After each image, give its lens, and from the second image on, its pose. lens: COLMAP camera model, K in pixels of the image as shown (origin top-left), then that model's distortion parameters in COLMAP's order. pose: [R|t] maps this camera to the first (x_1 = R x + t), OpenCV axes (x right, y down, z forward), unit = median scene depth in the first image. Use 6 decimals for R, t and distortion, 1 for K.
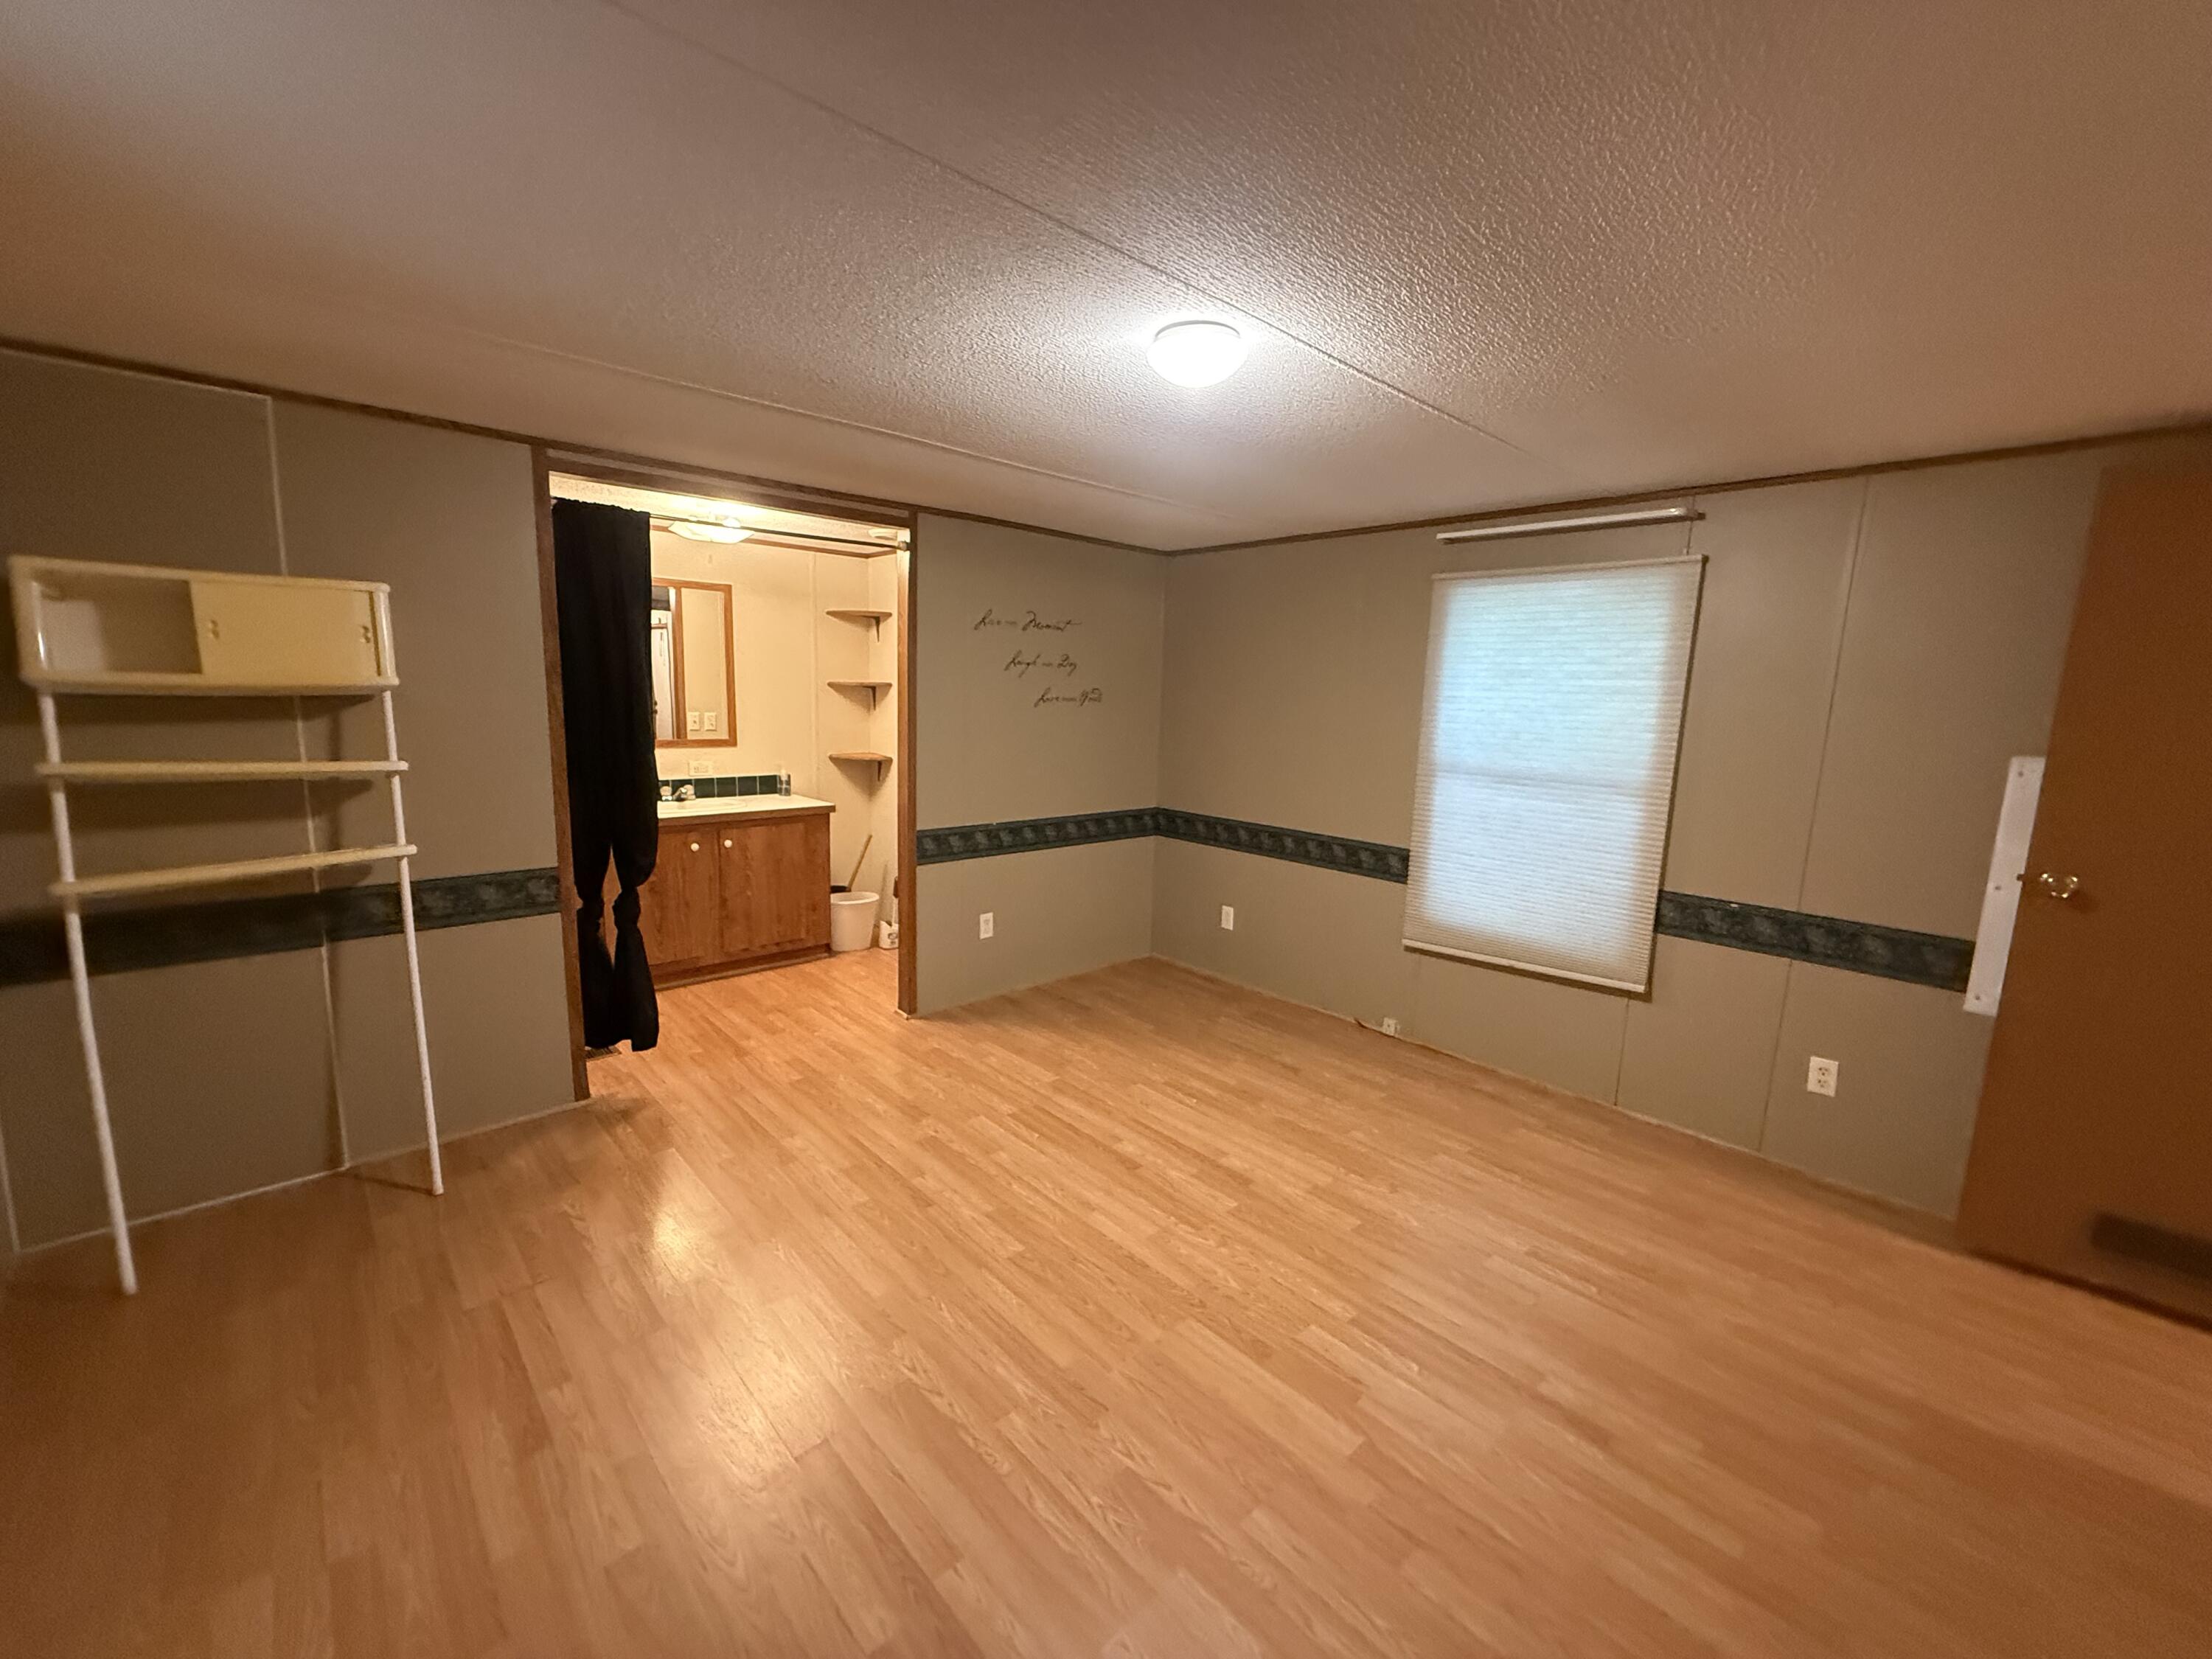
lens RADIAL K [[880.5, 0, 1104.2], [0, 880.5, 831.7], [0, 0, 1]] dist [-0.000714, 0.000650]
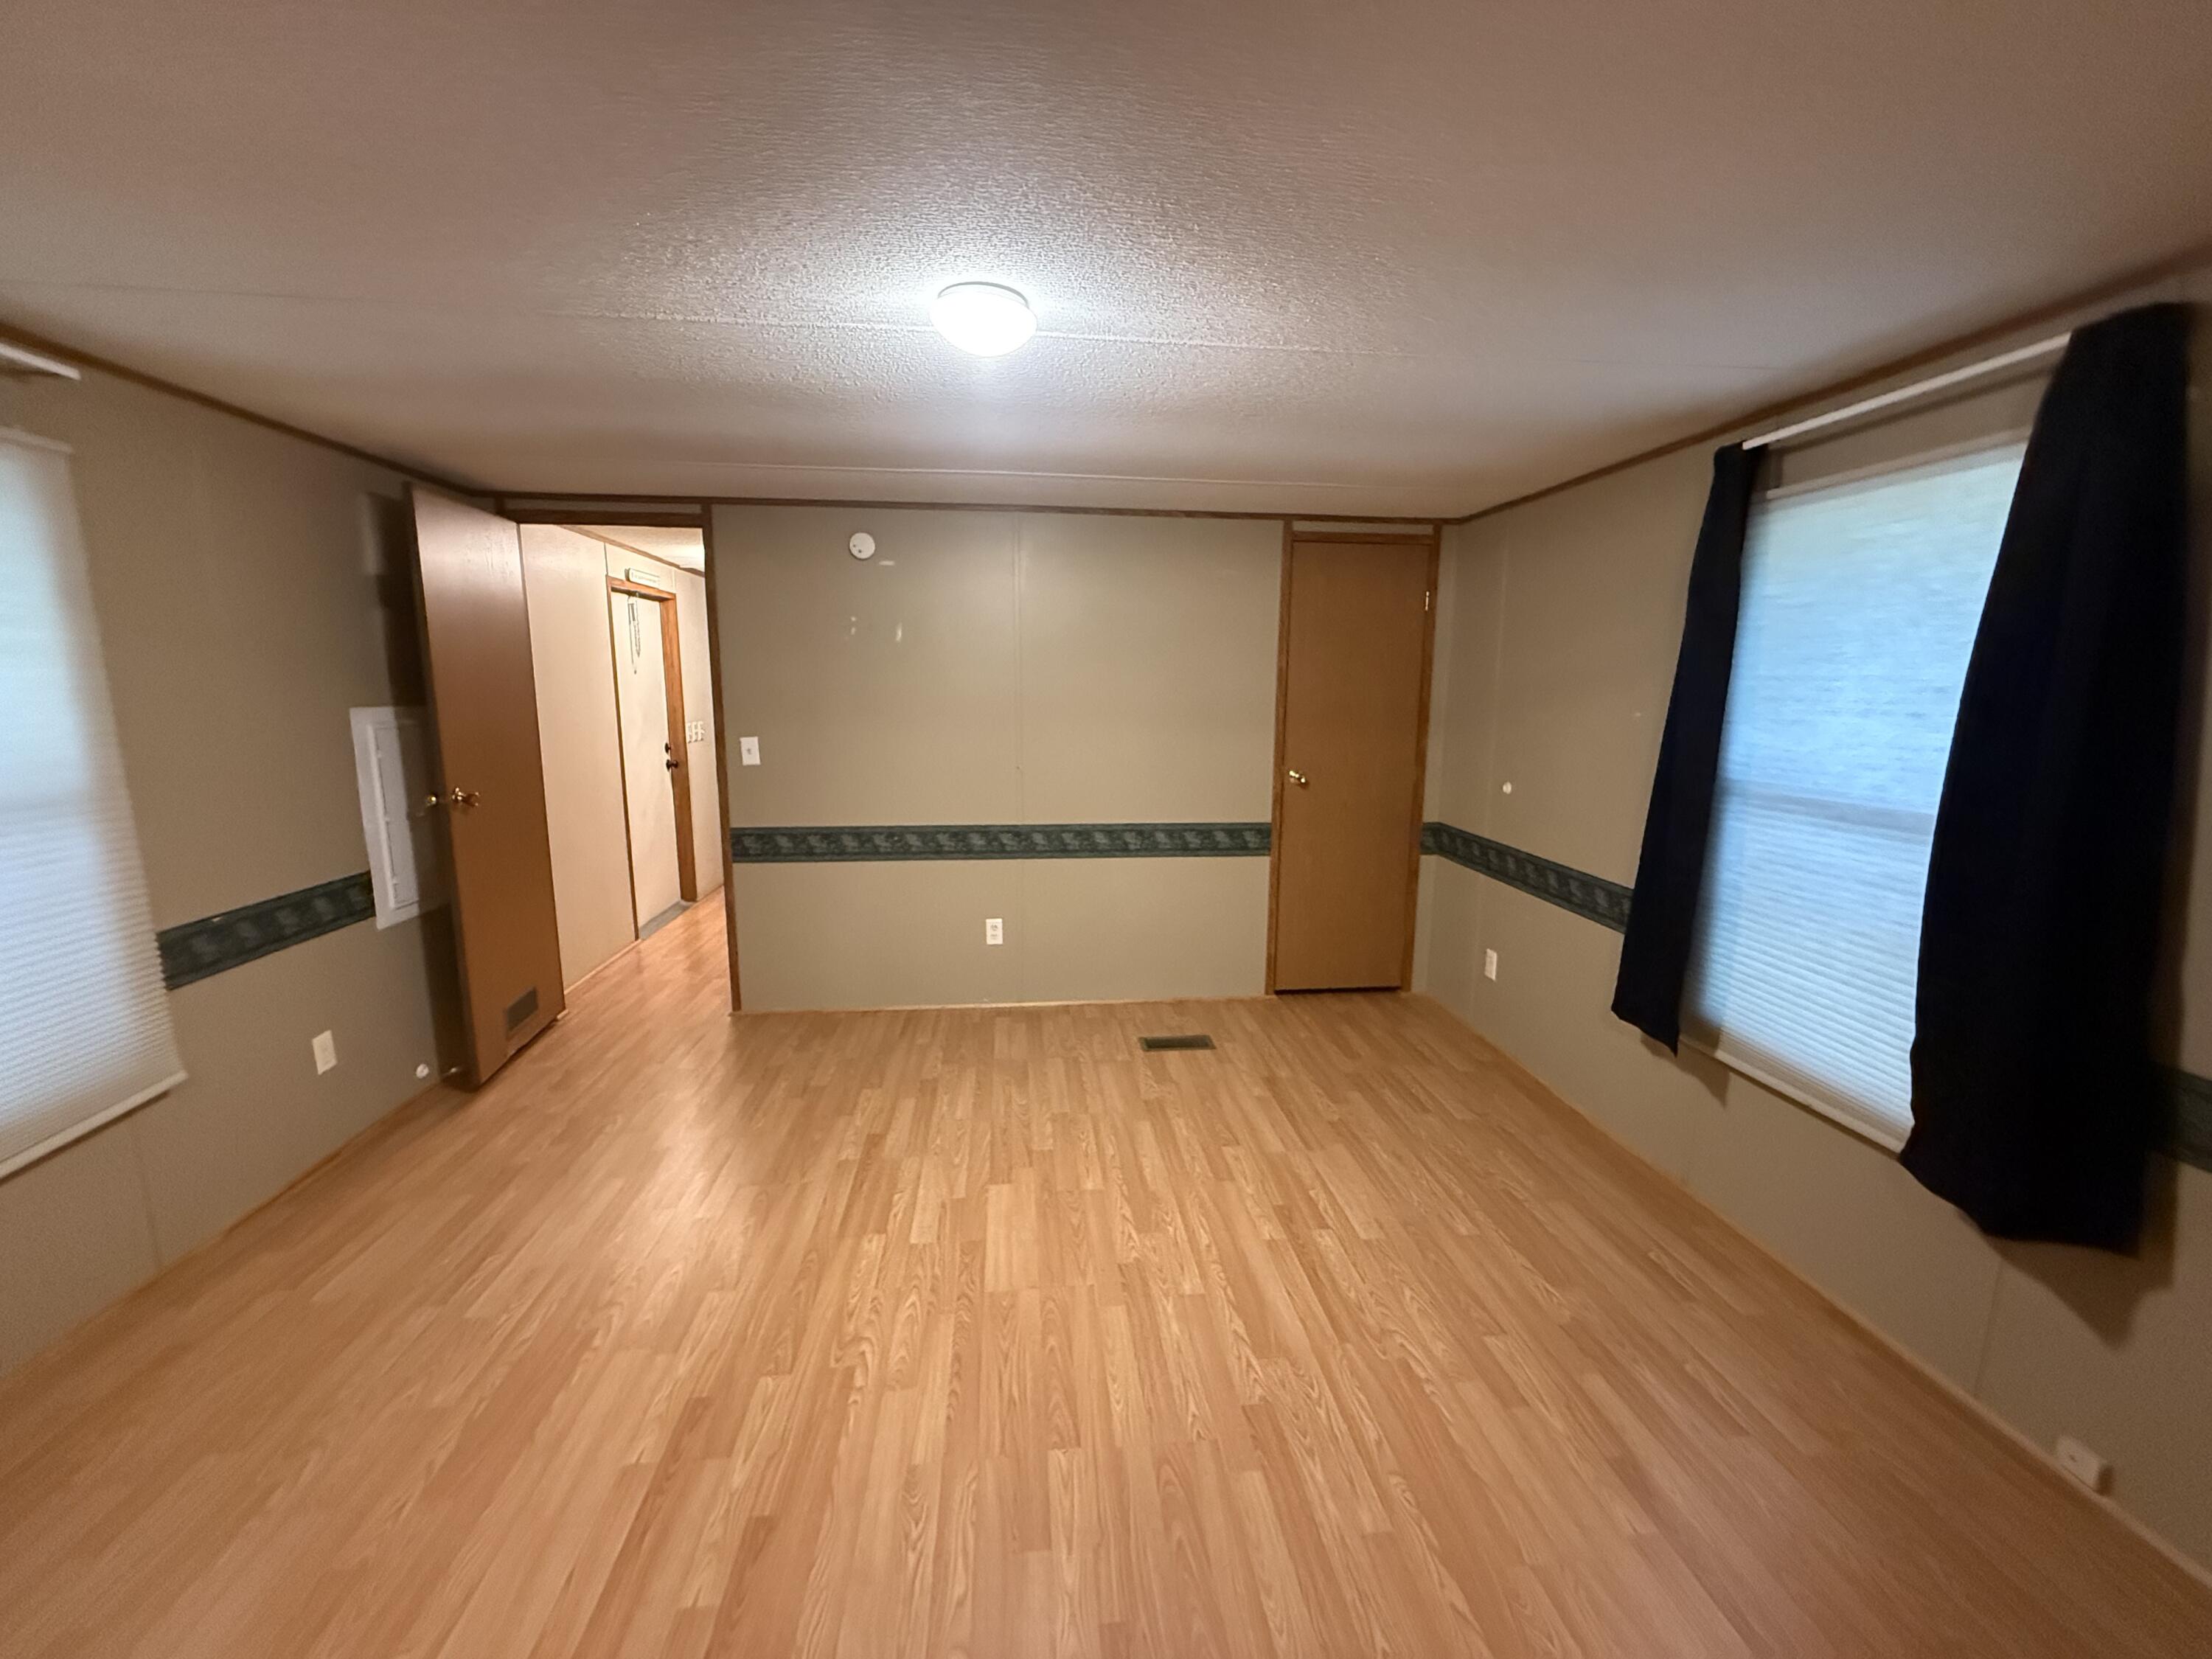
lens RADIAL K [[880.5, 0, 1104.2], [0, 880.5, 831.7], [0, 0, 1]] dist [-0.000714, 0.000650]
pose [[-0.797576, -0.135072, 0.587901, -0.636612], [0.065796, 0.949313, 0.307370, -0.305145], [-0.599619, 0.283833, -0.748262, 1.804059]]
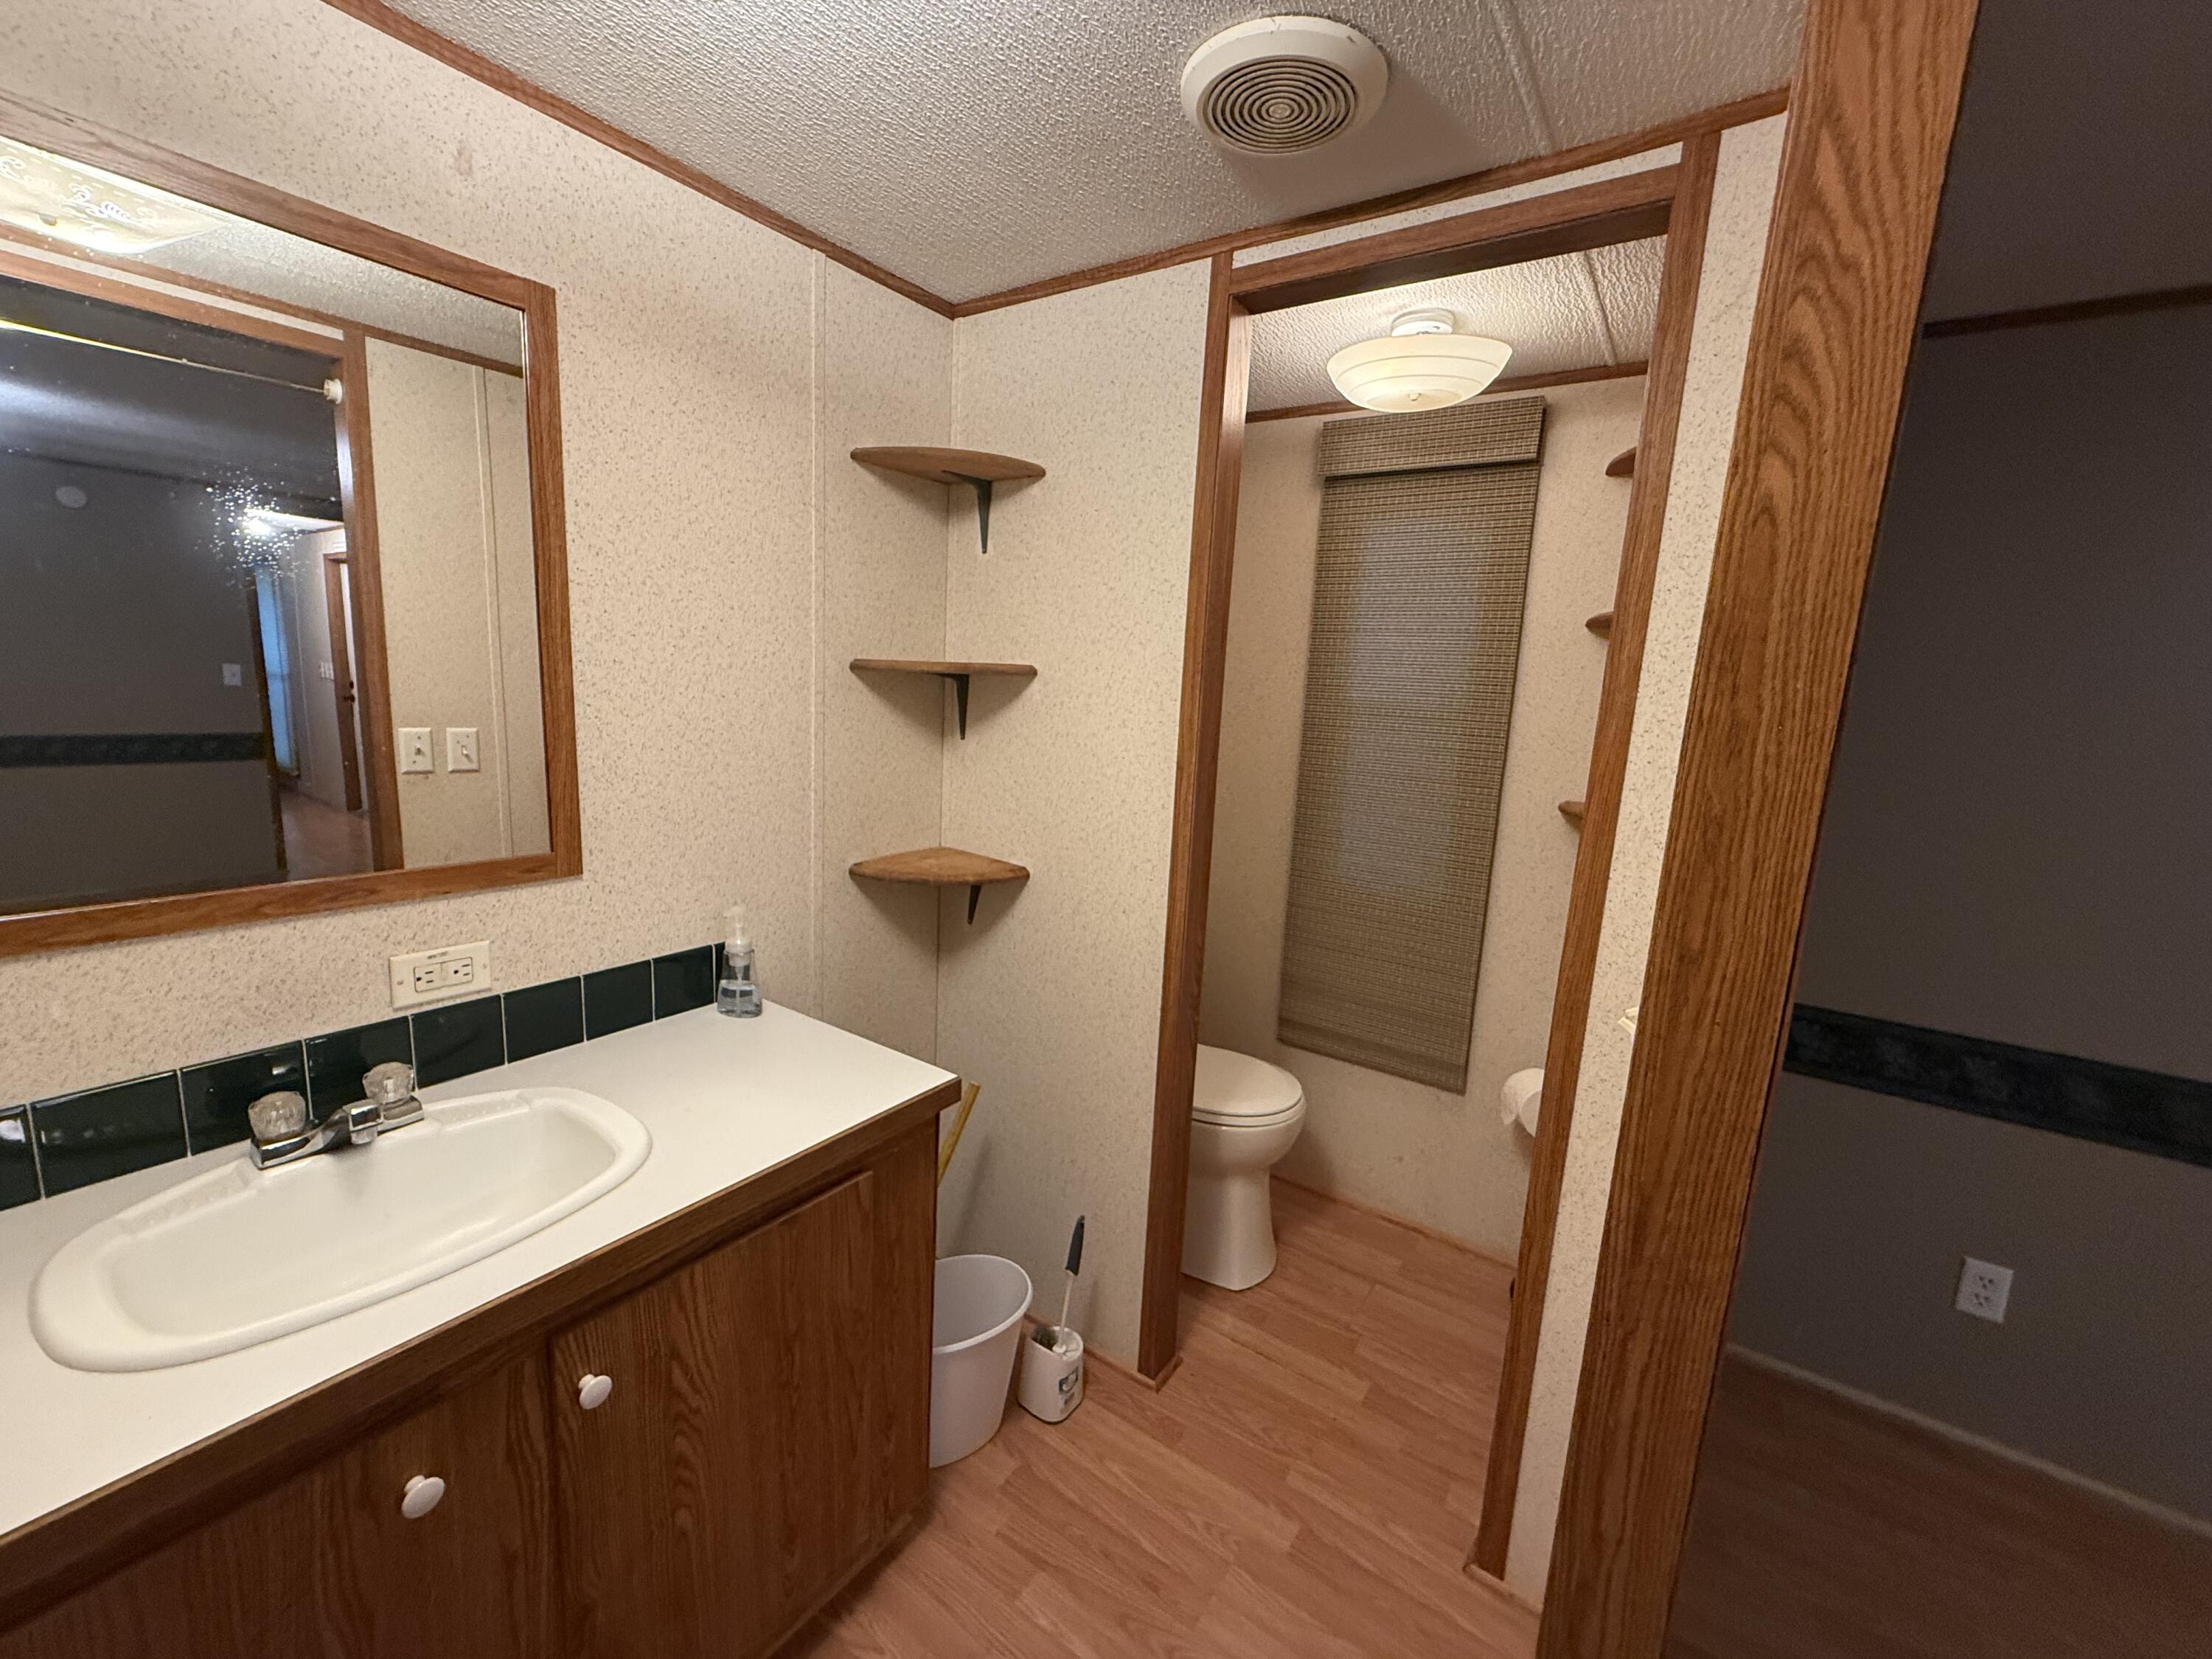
lens RADIAL K [[880.5, 0, 1104.2], [0, 880.5, 831.7], [0, 0, 1]] dist [-0.000714, 0.000650]
pose [[0.975925, -0.017348, 0.217415, -0.080335], [0.015015, 0.999811, 0.012378, -0.028926], [-0.217589, -0.008815, 0.976001, 0.175123]]
